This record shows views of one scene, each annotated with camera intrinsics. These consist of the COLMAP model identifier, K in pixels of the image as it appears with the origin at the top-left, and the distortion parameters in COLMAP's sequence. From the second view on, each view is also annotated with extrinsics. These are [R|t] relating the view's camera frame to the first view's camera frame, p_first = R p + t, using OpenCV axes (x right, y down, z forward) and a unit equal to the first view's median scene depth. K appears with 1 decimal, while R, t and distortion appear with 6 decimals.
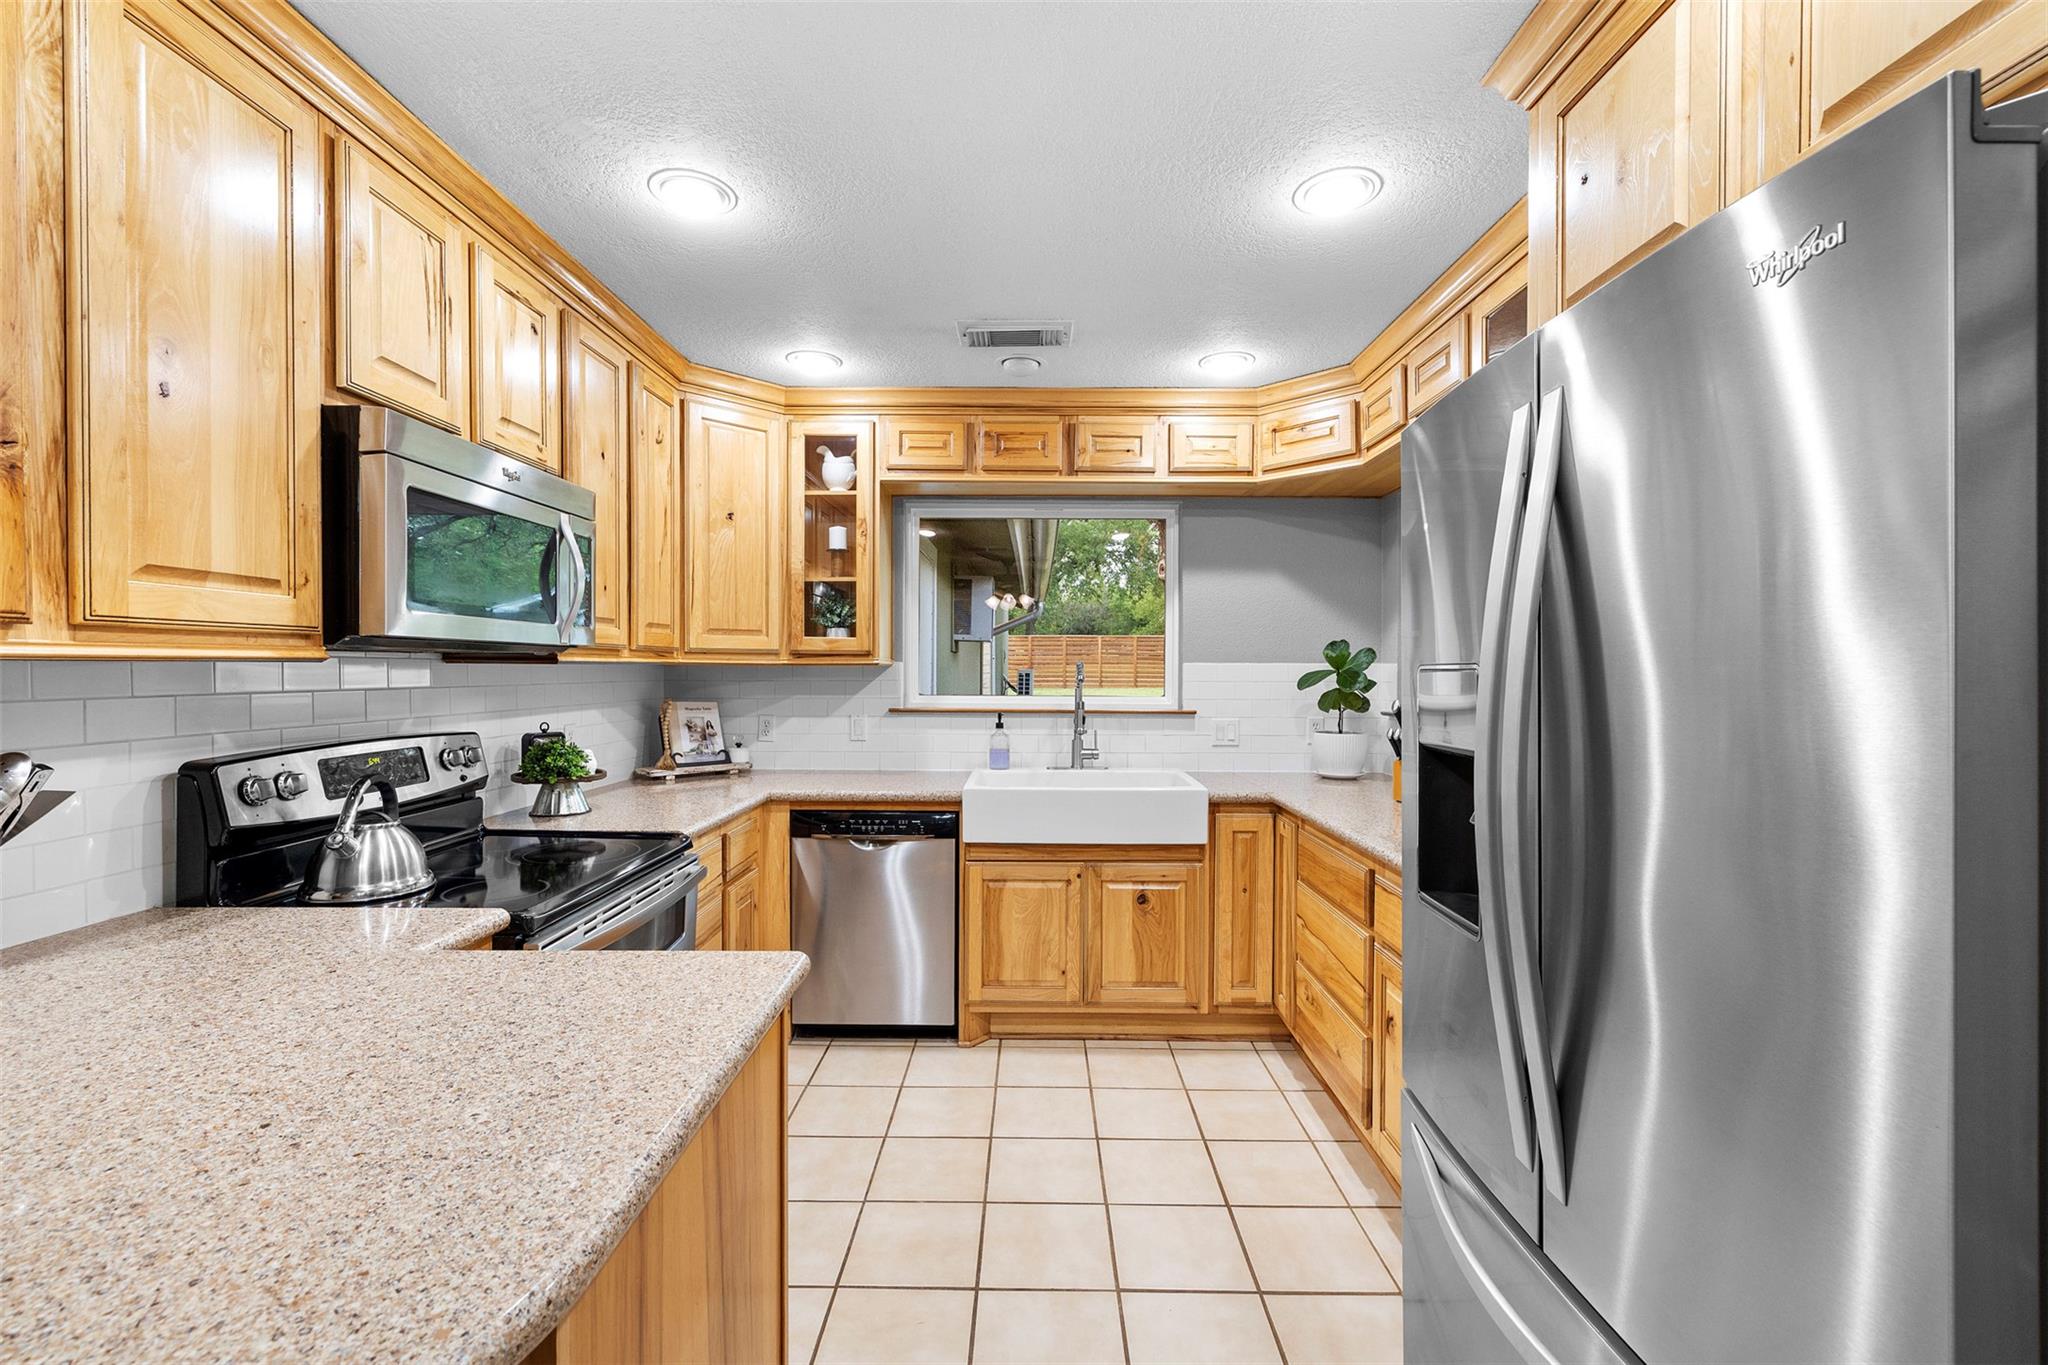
lens RADIAL K [[860.4, 0, 1031.9], [0, 860.4, 682.1], [0, 0, 1]] dist [0.000474, 0.000259]
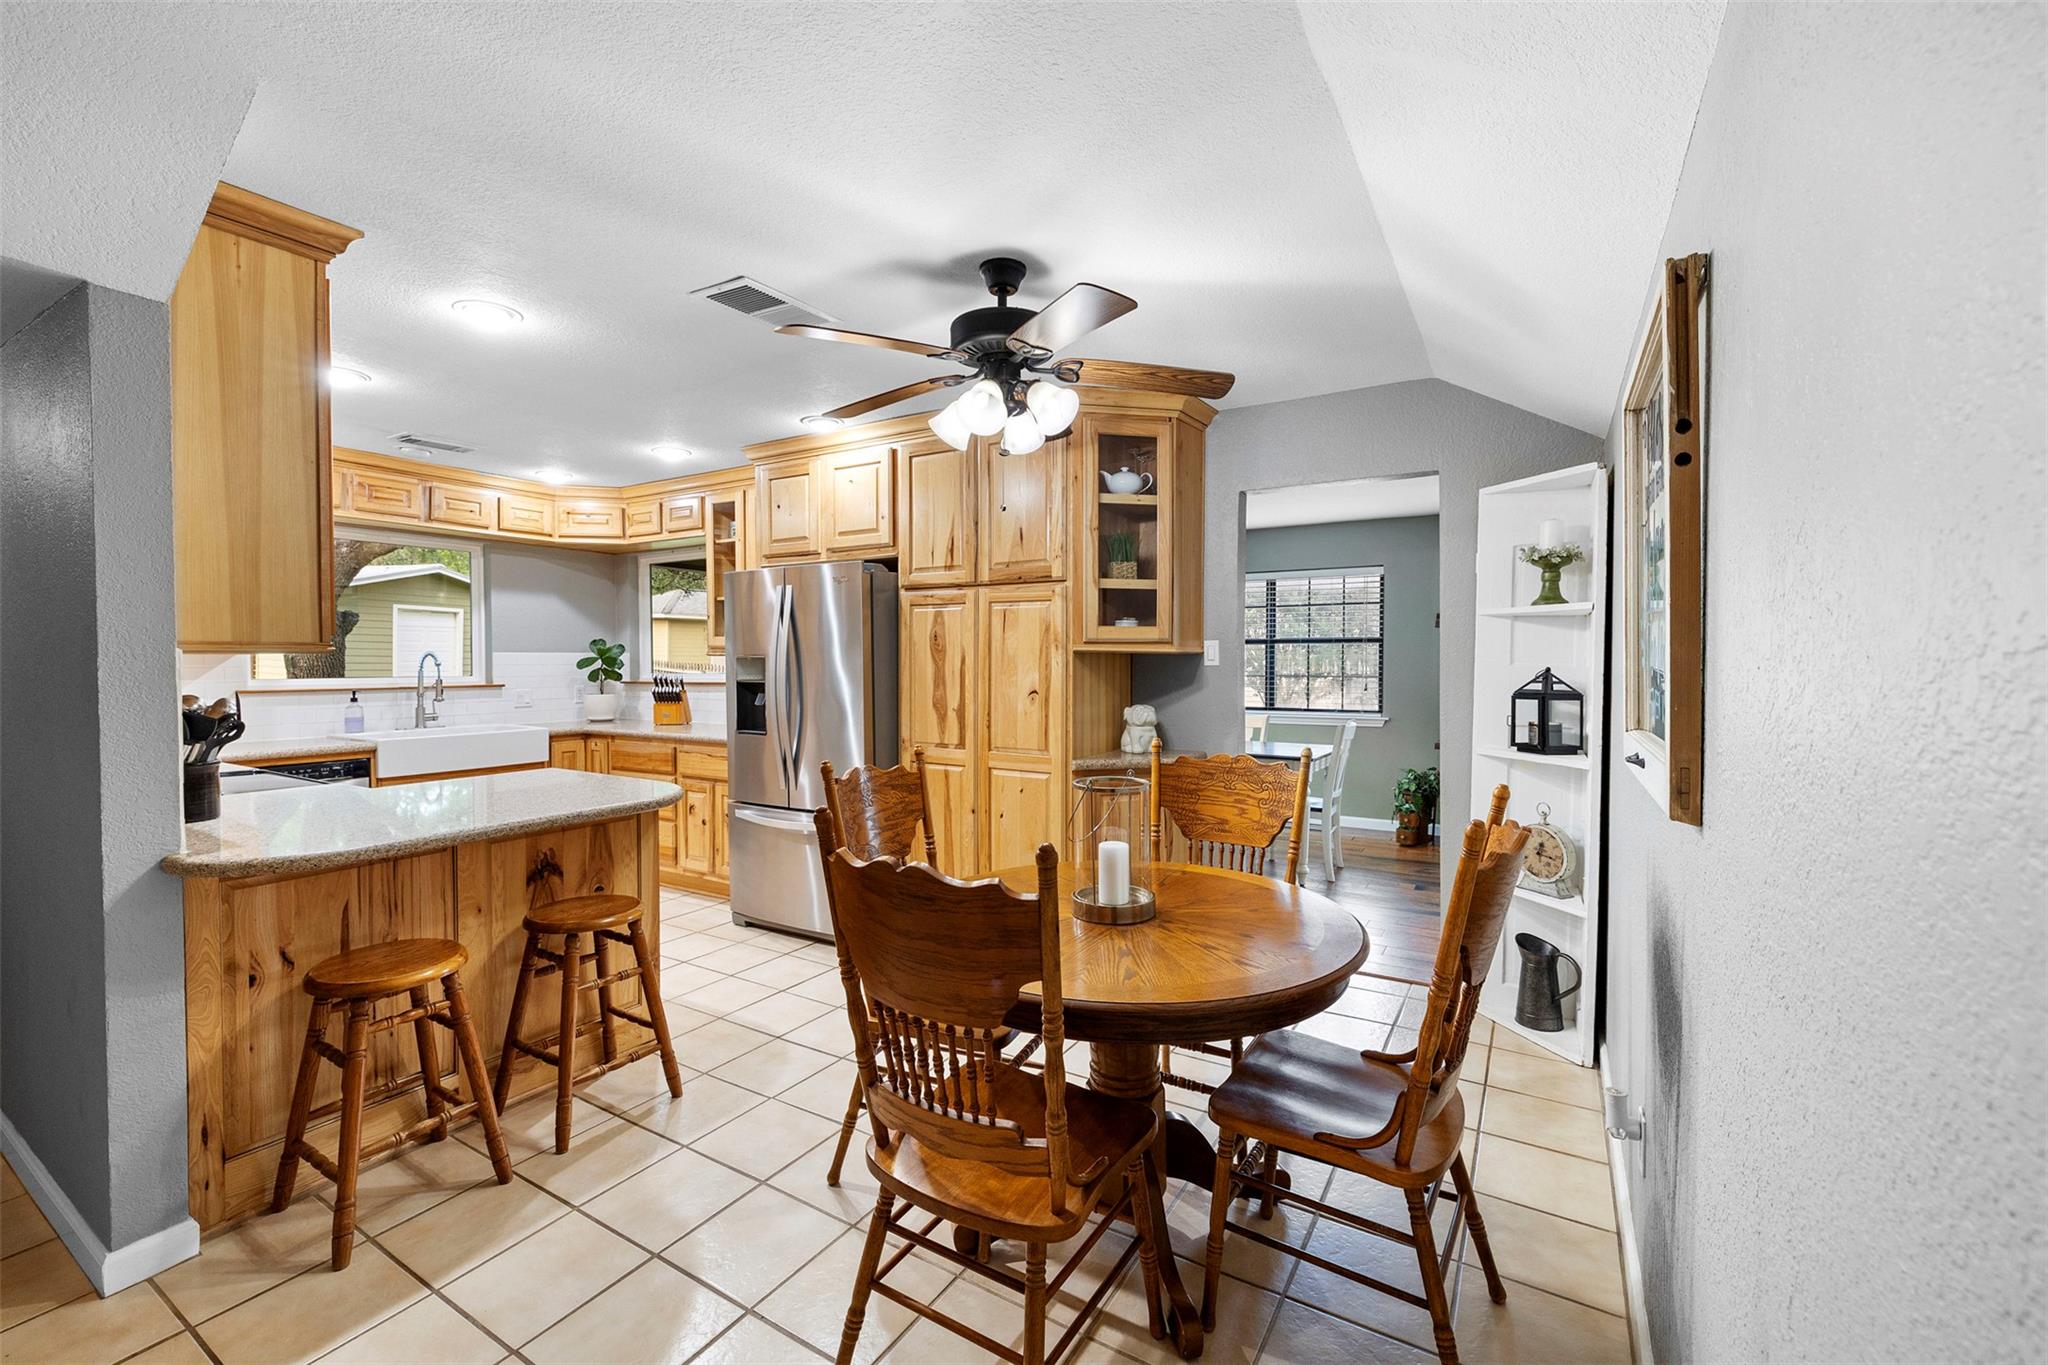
lens RADIAL K [[860.4, 0, 1020.3], [0, 860.4, 668.6], [0, 0, 1]] dist [0.000474, 0.000259]
pose [[0.514918, -0.014855, 0.857111, -0.693111], [0.015881, 0.999844, 0.007789, 0.009110], [-0.857093, 0.009601, 0.515073, -0.598171]]
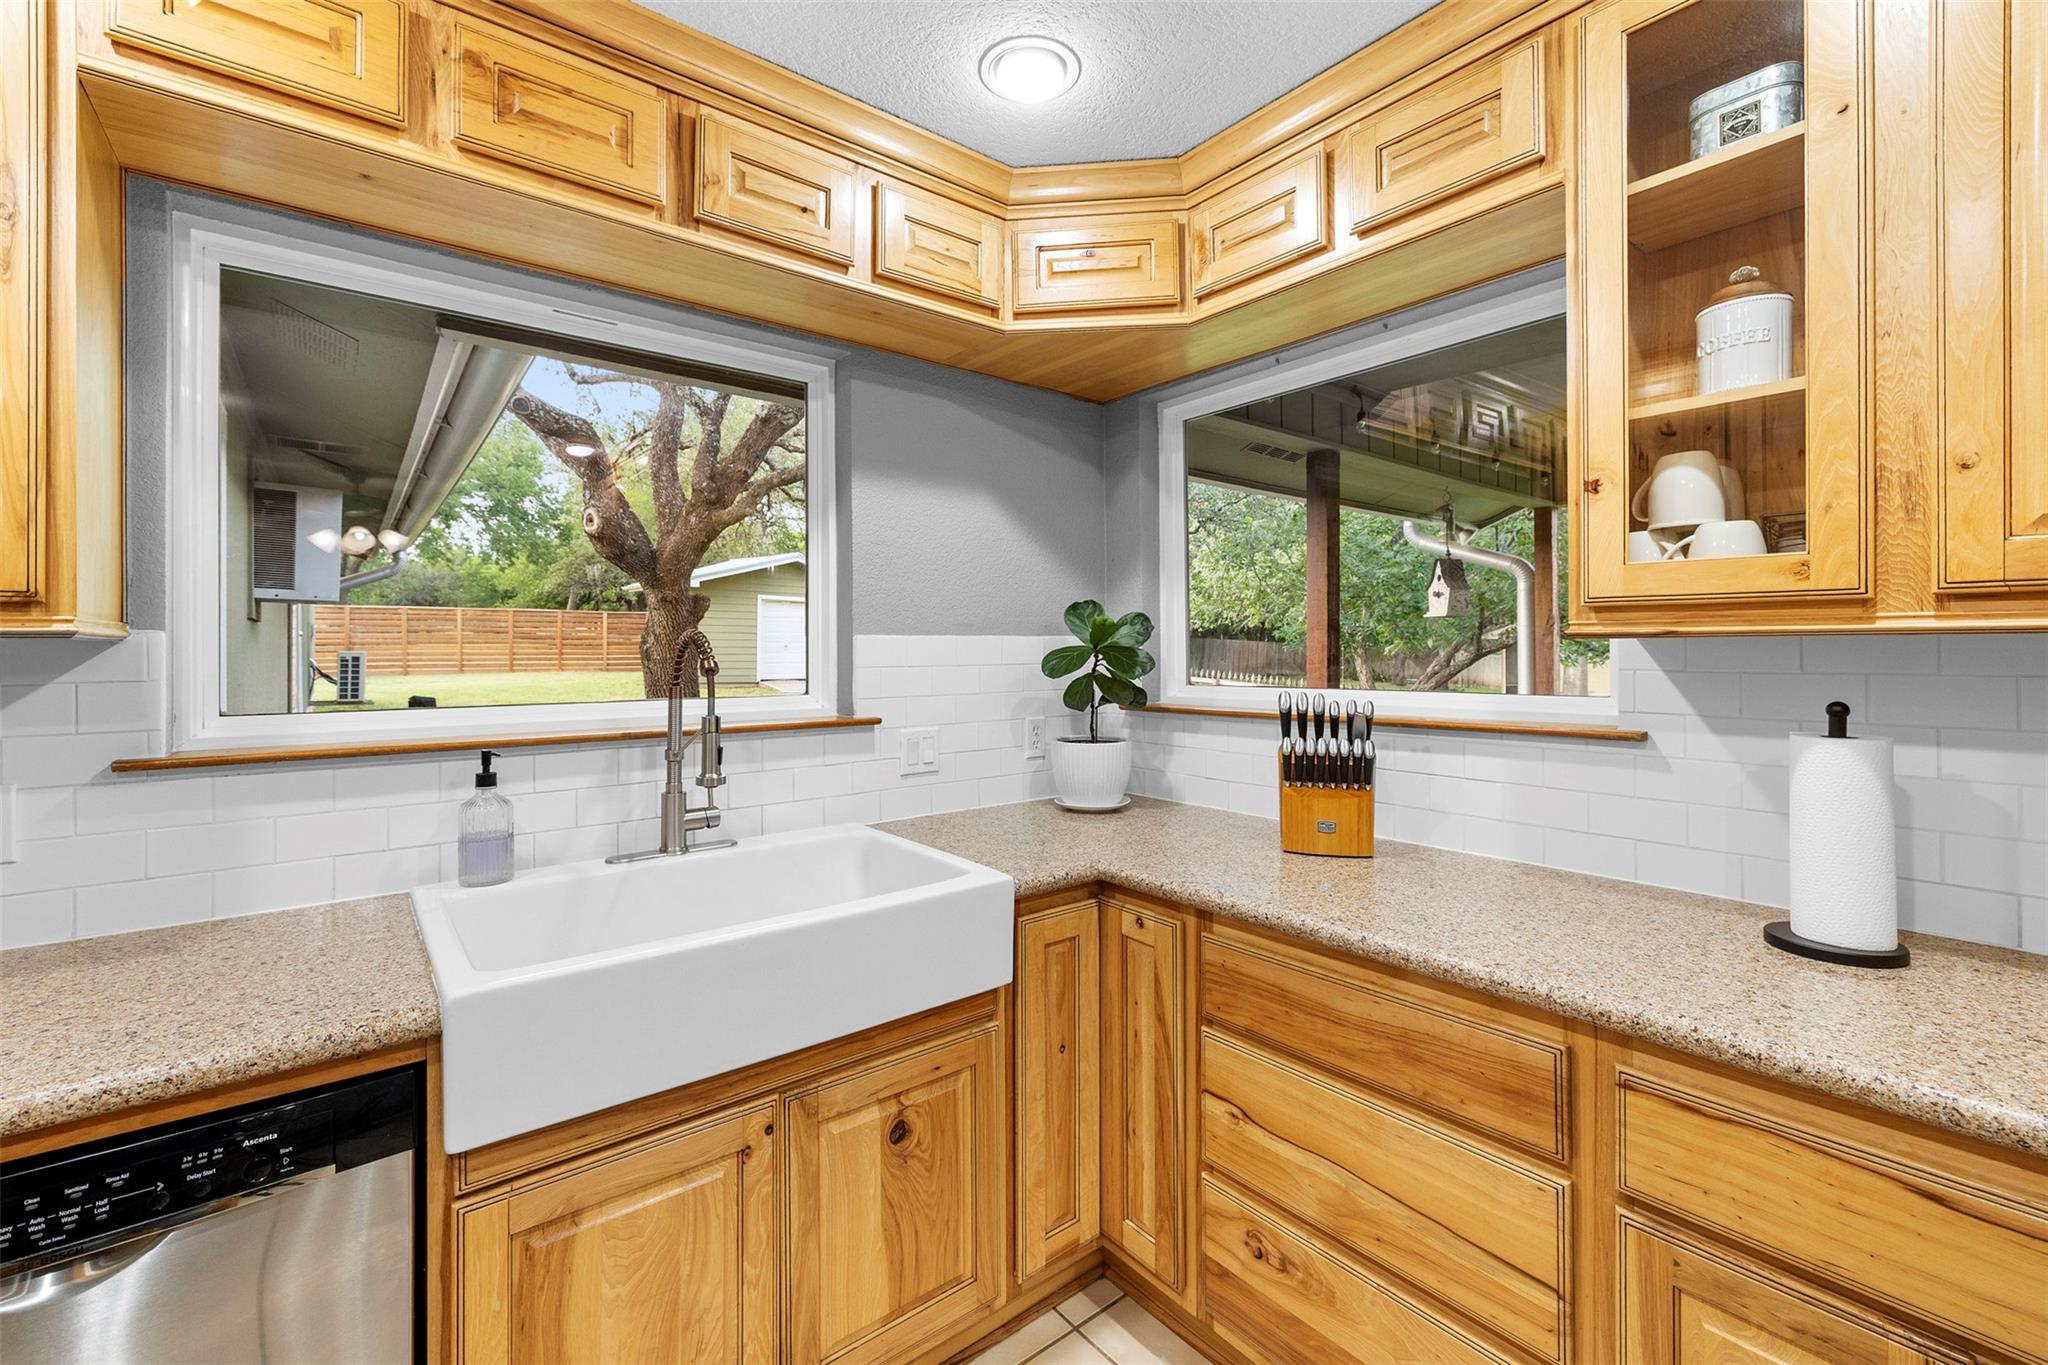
lens RADIAL K [[860.4, 0, 1018.8], [0, 860.4, 646.8], [0, 0, 1]] dist [0.000474, 0.000259]
pose [[0.781351, -0.005001, 0.624071, -0.105054], [0.015892, 0.999803, -0.011886, -0.006751], [-0.623889, 0.019204, 0.781277, 0.539662]]
